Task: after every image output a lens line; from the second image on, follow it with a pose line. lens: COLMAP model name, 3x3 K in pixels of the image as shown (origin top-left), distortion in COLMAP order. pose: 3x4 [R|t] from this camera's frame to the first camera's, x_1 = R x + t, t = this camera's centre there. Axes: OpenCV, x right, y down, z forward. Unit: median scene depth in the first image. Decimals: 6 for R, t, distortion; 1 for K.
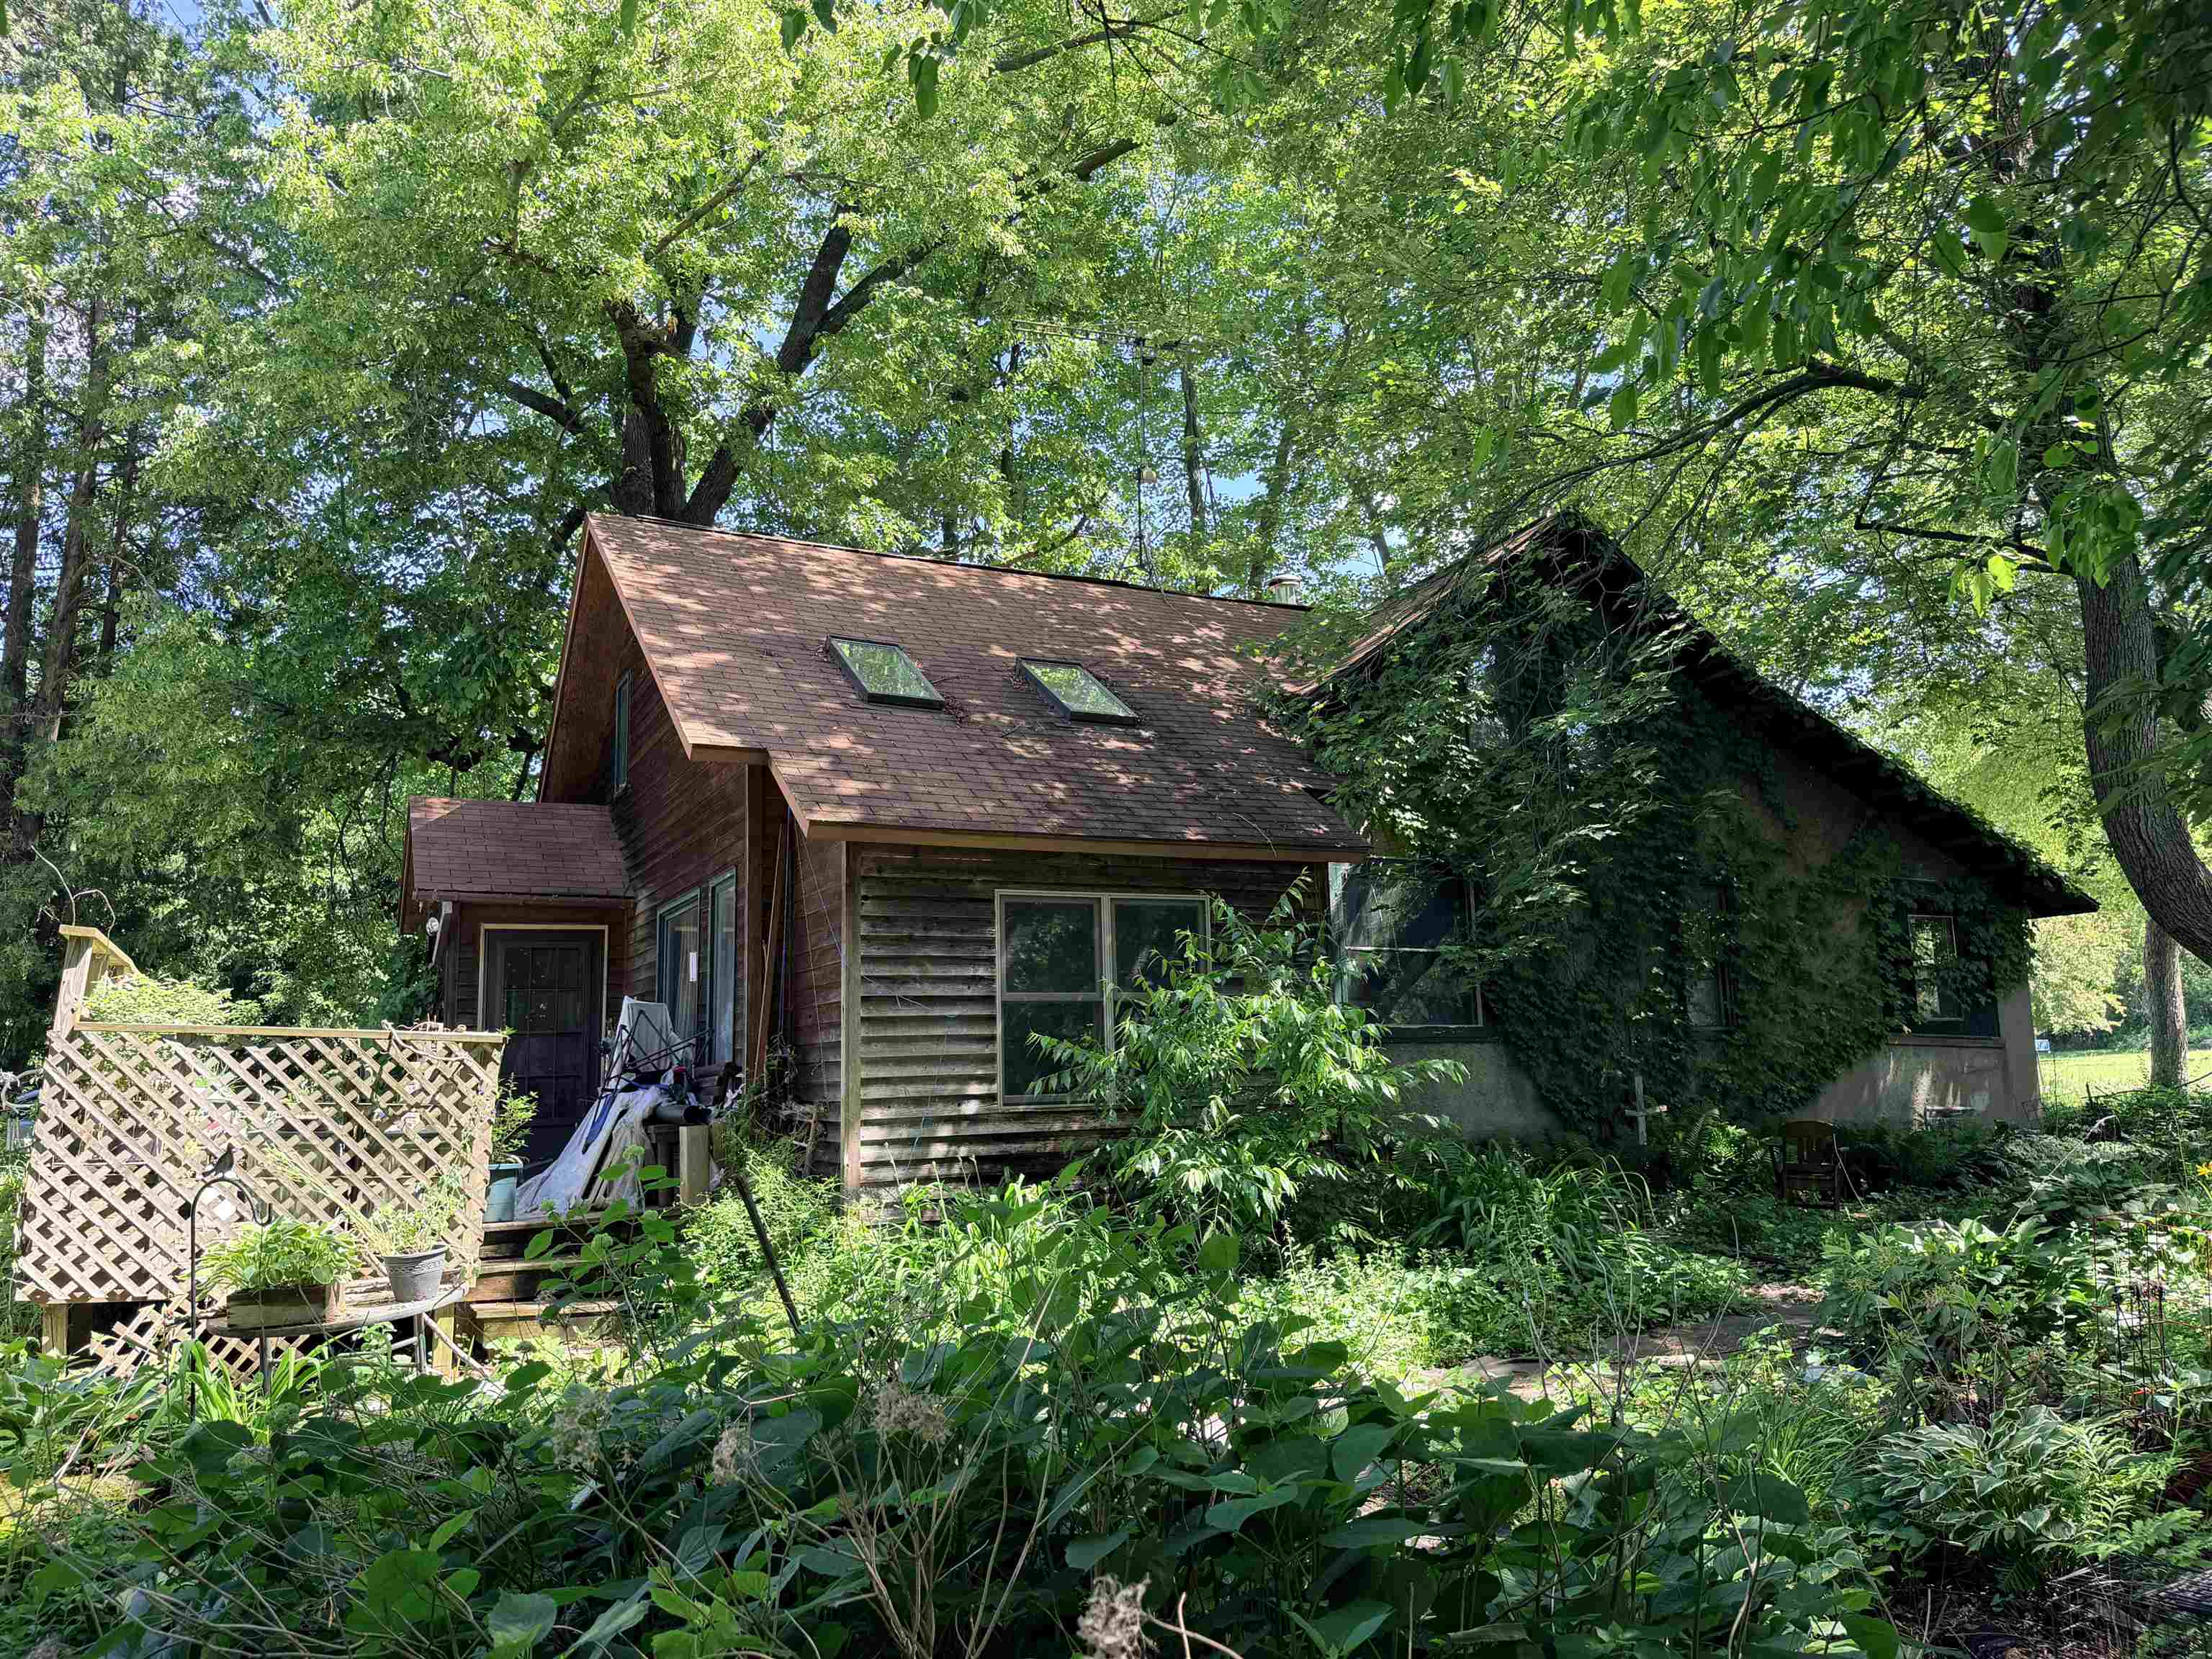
lens RADIAL K [[1541.0, 0, 1119.9], [0, 1541.0, 826.8], [0, 0, 1]] dist [0.081459, -0.049358]
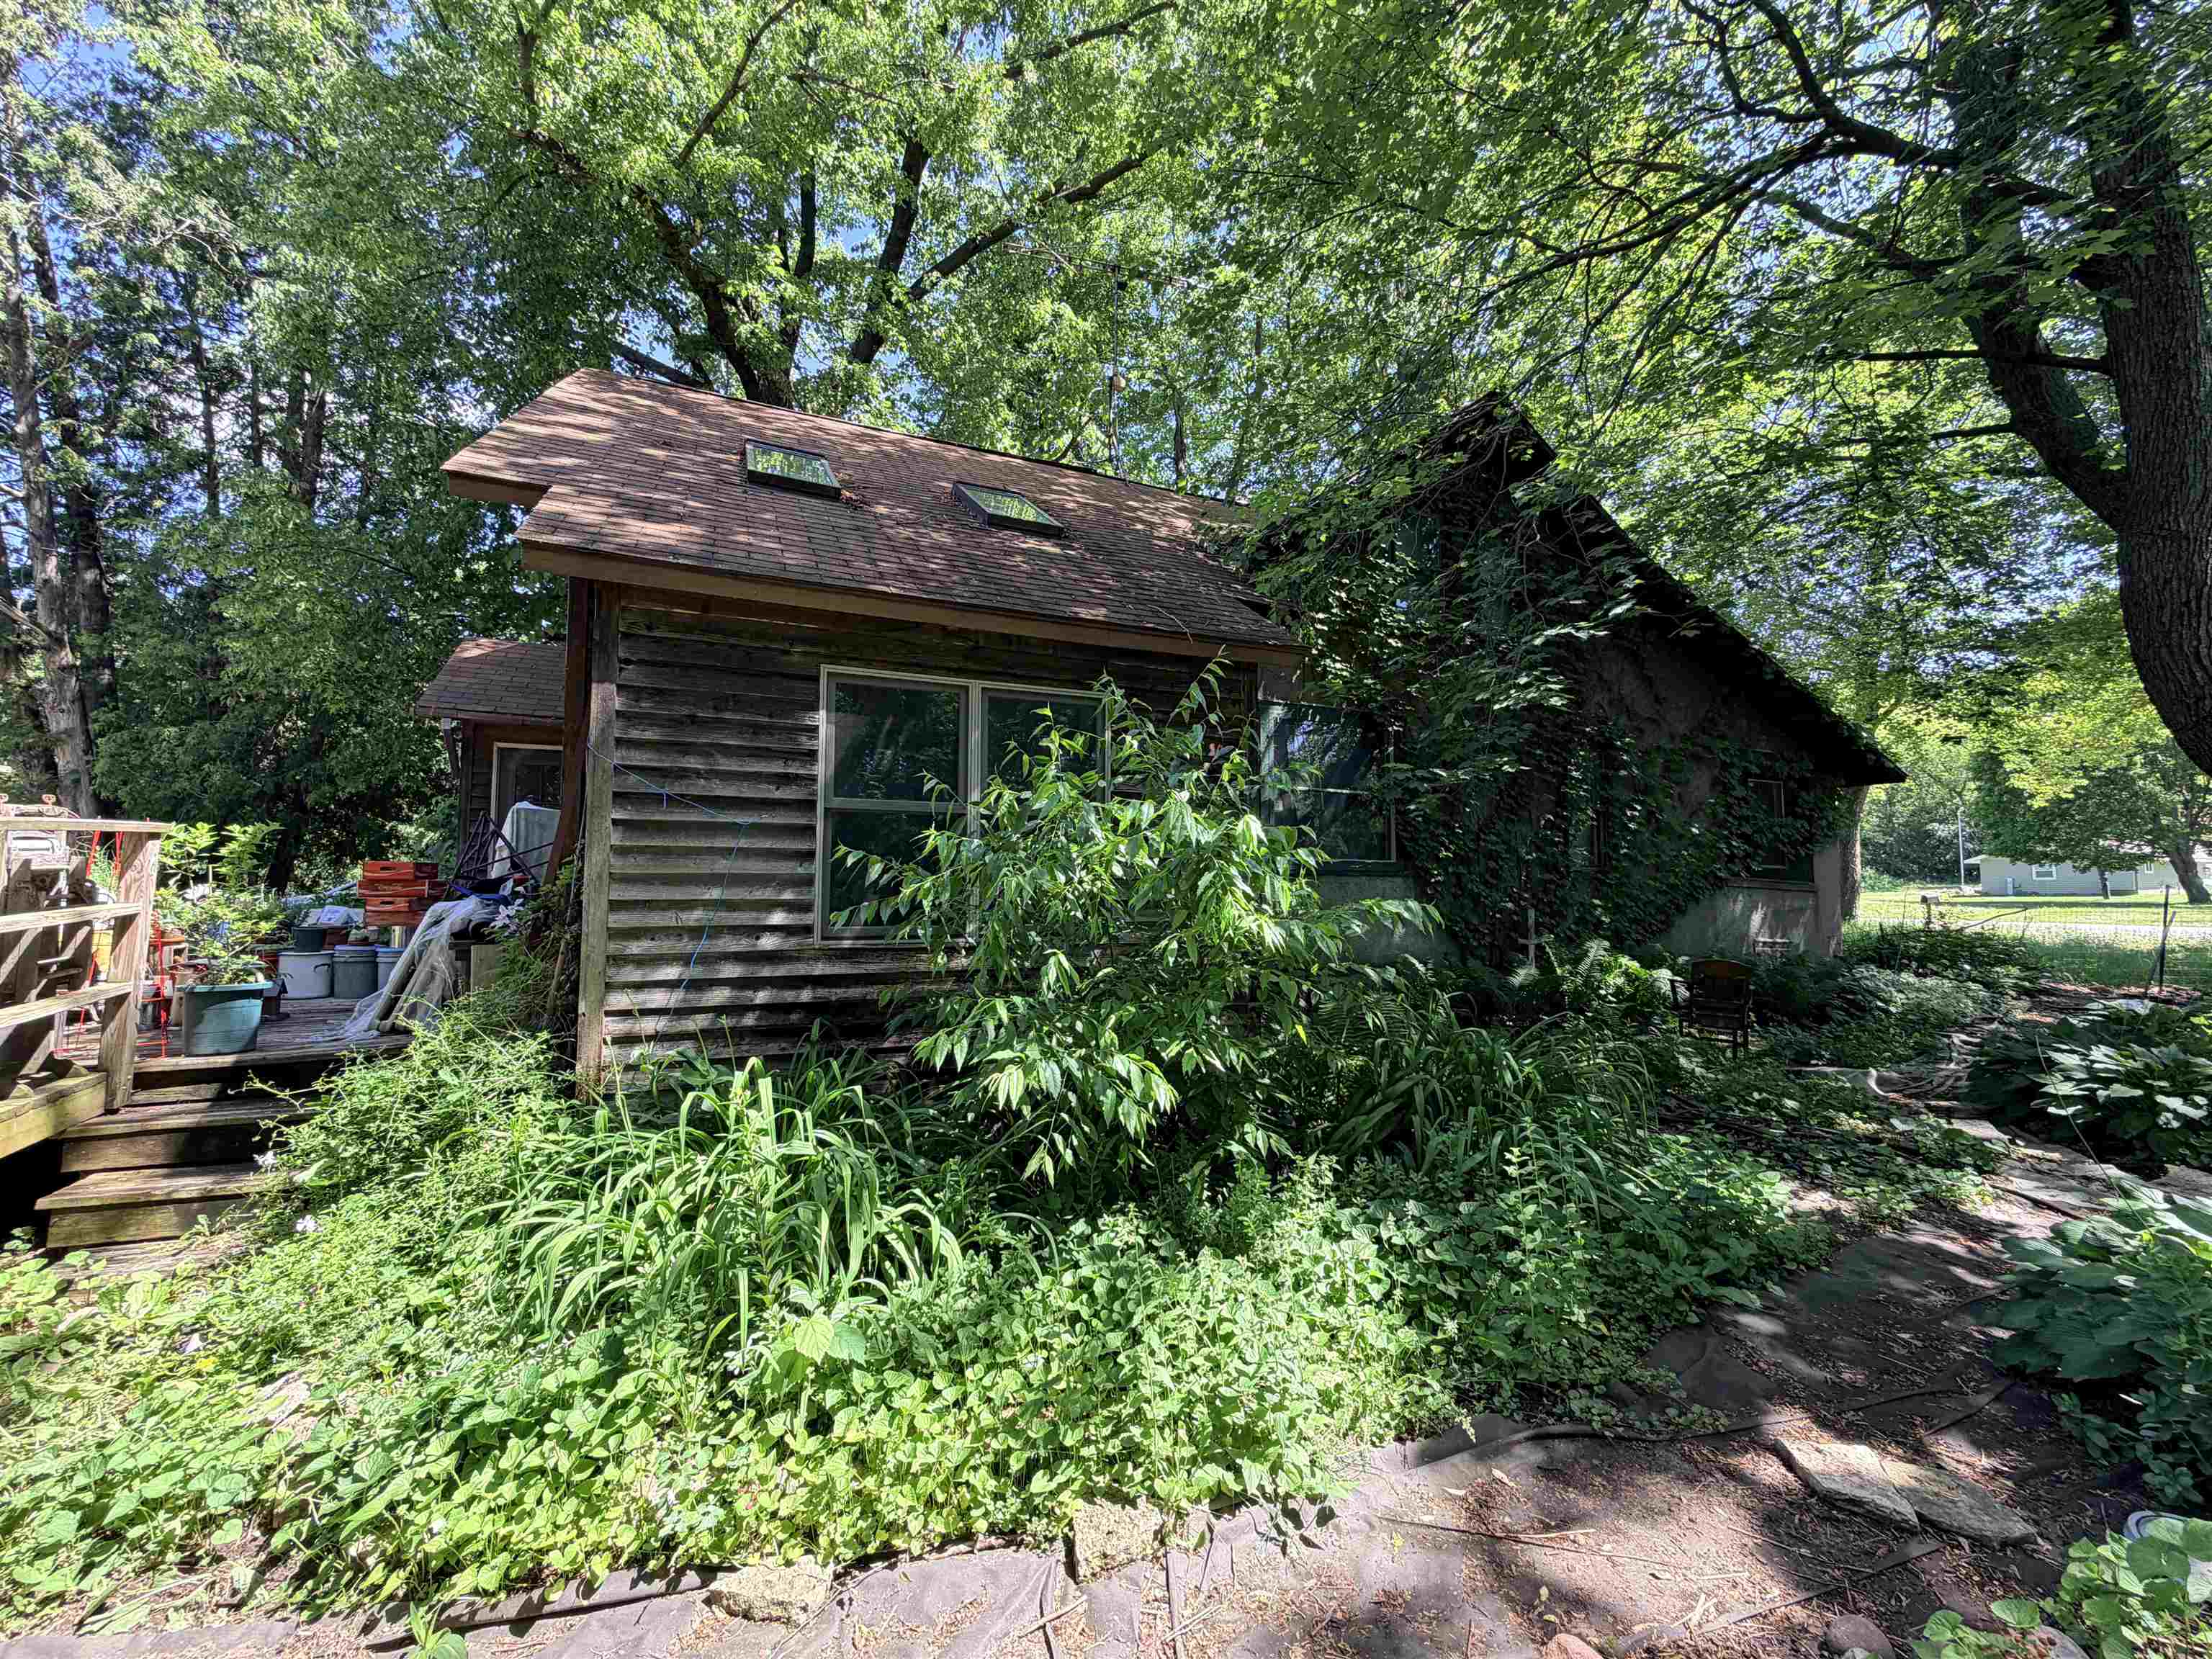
lens RADIAL K [[880.1, 0, 1090.5], [0, 880.1, 837.7], [0, 0, 1]] dist [-0.002651, 0.001138]
pose [[0.997769, 0.029949, -0.059664, 0.085328], [-0.023551, 0.994173, 0.105192, 0.079221], [0.062467, -0.103552, 0.992661, 0.572206]]
